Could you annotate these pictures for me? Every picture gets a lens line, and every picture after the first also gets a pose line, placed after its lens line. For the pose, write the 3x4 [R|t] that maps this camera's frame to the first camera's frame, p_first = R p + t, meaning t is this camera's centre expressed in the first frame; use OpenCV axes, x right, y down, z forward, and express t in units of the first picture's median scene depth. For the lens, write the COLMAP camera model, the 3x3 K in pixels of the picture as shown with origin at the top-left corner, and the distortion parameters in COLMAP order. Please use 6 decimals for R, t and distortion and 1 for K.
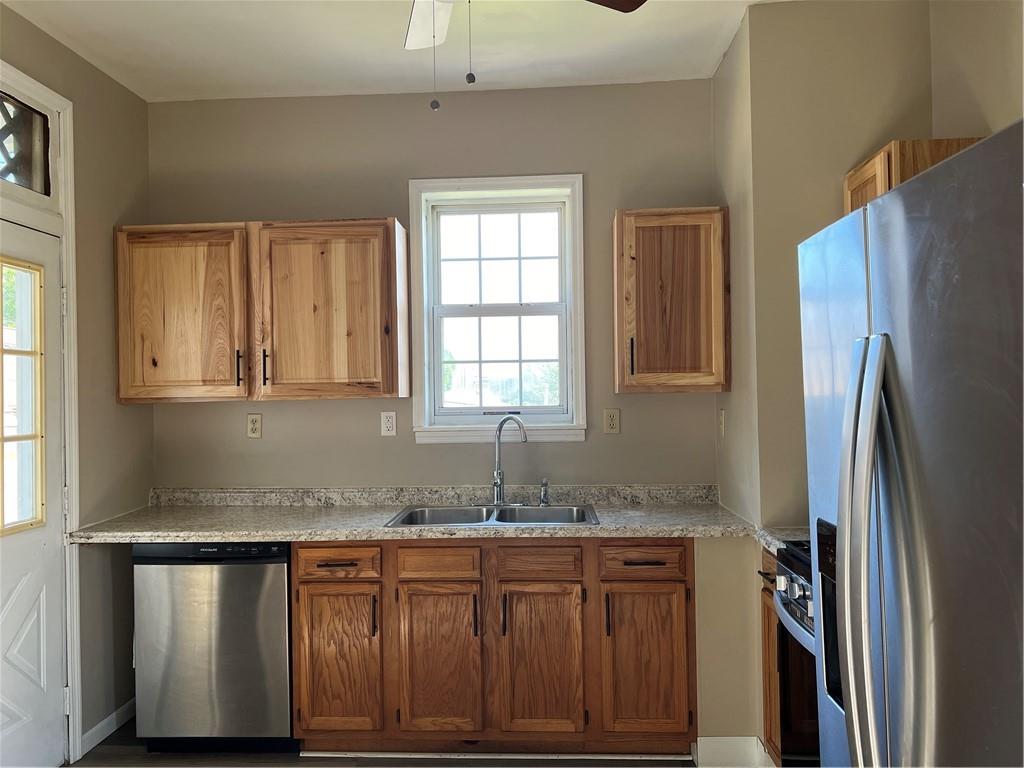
lens RADIAL K [[772.2, 0, 512.0], [0, 772.2, 384.0], [0, 0, 1]] dist [0.049911, -0.067177]
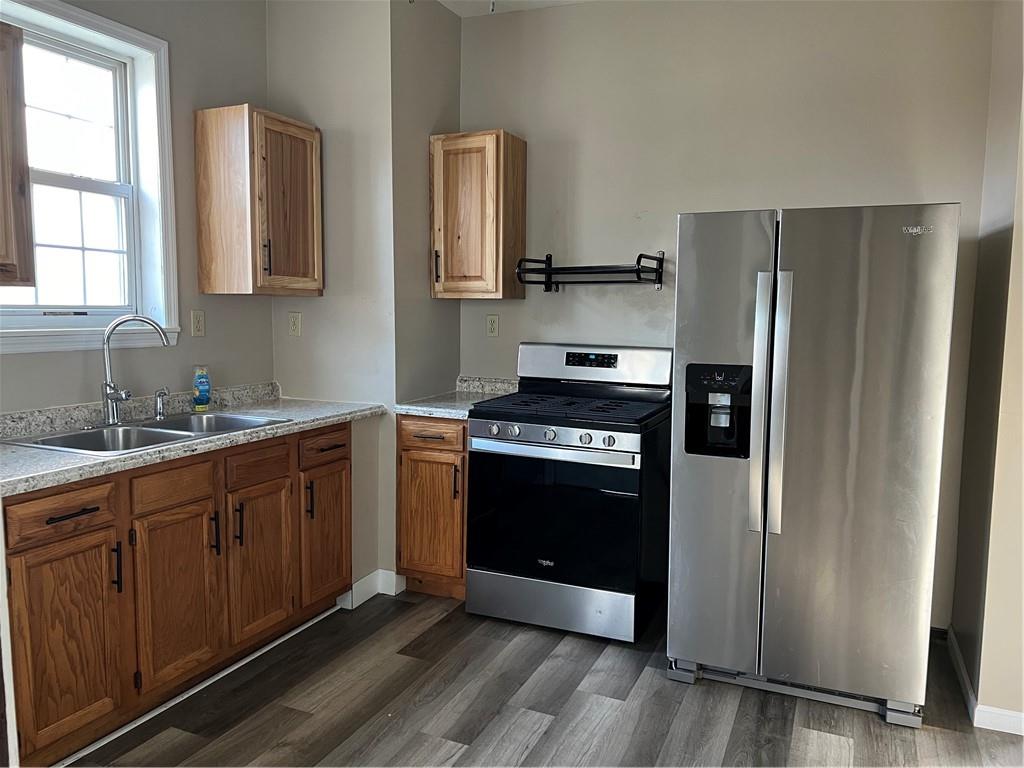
lens RADIAL K [[772.5, 0, 509.4], [0, 772.5, 388.5], [0, 0, 1]] dist [0.046083, -0.062098]
pose [[0.349466, -0.072681, 0.934126, -0.747844], [-0.023668, 0.995984, 0.086349, 0.042482], [-0.936650, -0.052284, 0.346342, 0.365389]]
